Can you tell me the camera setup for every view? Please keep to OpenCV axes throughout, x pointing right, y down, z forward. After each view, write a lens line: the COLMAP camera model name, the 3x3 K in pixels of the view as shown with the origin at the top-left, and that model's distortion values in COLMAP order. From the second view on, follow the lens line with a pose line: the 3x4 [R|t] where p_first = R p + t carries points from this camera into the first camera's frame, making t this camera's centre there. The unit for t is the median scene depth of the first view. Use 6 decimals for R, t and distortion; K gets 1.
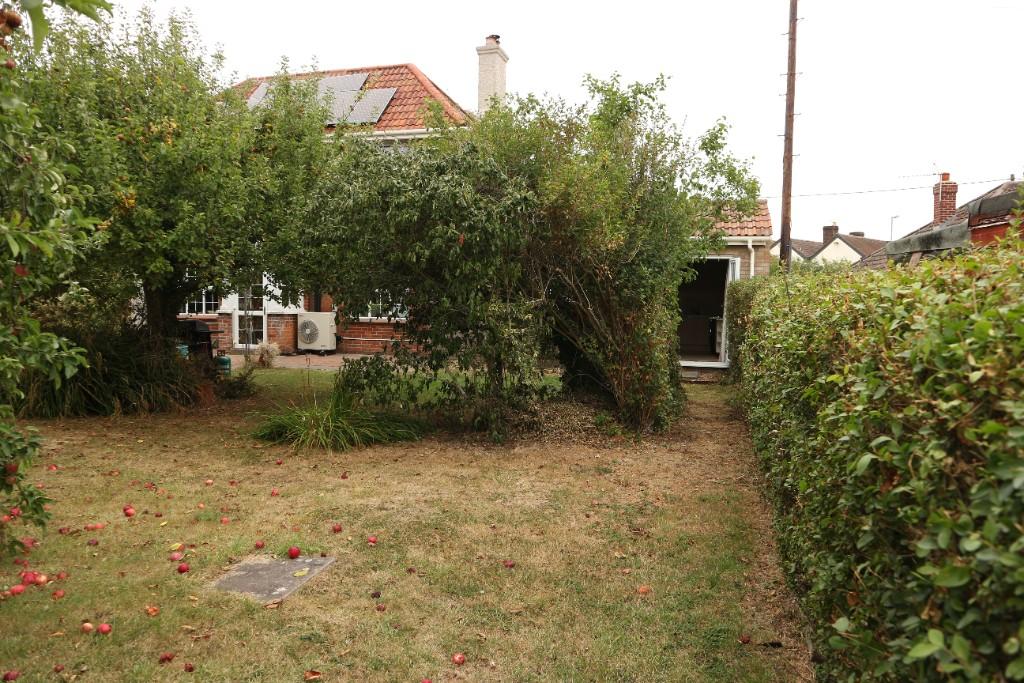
lens RADIAL K [[714.1, 0, 512.0], [0, 714.1, 341.5], [0, 0, 1]] dist [-0.125059, 0.000309]
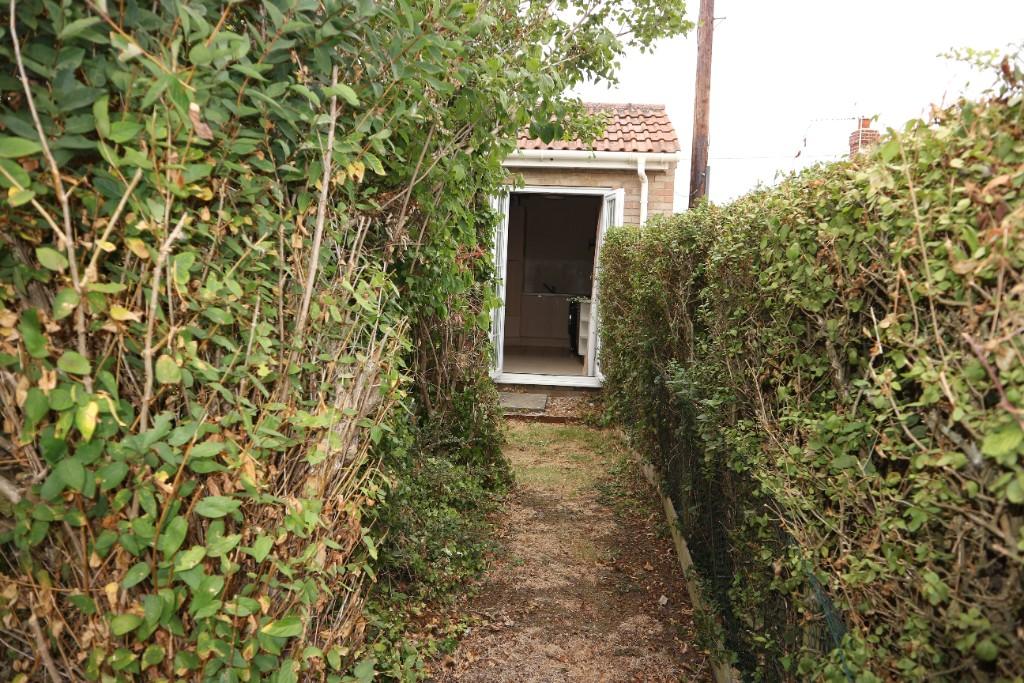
lens RADIAL K [[714.1, 0, 512.0], [0, 714.1, 341.5], [0, 0, 1]] dist [-0.125059, 0.000309]
pose [[0.982286, -0.000209, 0.187388, 0.132250], [-0.006902, 0.999280, 0.037294, -0.020066], [-0.187261, -0.037927, 0.981578, 0.460406]]
